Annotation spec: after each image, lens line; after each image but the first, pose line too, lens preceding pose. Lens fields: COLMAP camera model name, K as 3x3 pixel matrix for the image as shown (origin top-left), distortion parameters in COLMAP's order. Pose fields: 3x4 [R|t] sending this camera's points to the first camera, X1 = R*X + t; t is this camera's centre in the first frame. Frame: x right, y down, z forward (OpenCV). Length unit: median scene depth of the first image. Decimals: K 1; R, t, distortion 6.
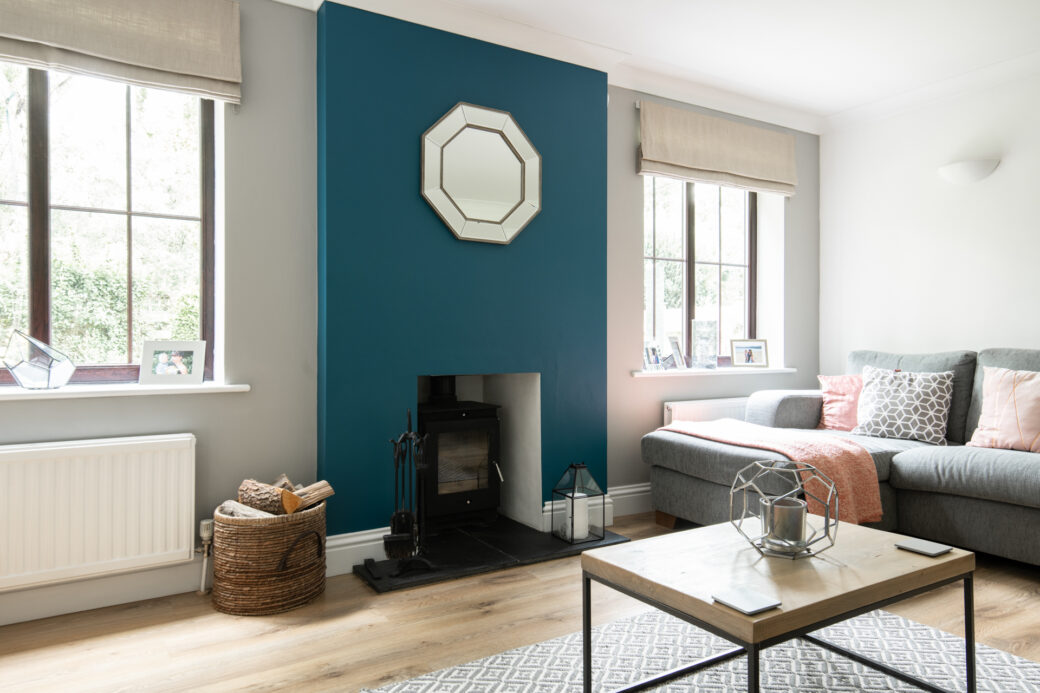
lens RADIAL K [[709.6, 0, 519.3], [0, 709.6, 337.1], [0, 0, 1]] dist [0.035090, -0.003604]
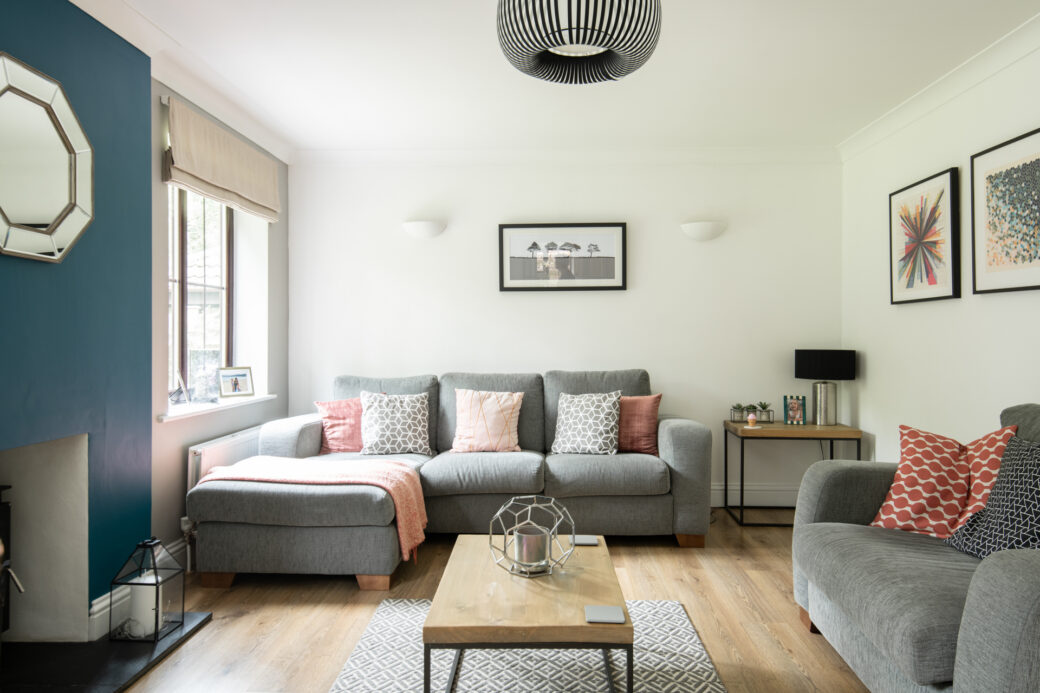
lens RADIAL K [[742.8, 0, 526.2], [0, 742.8, 339.7], [0, 0, 1]] dist [0.032703, 0.001405]
pose [[0.548404, -0.006860, 0.836185, -0.366386], [-0.005706, 0.999912, 0.011945, -0.058922], [-0.836194, -0.011322, 0.548317, 0.160431]]
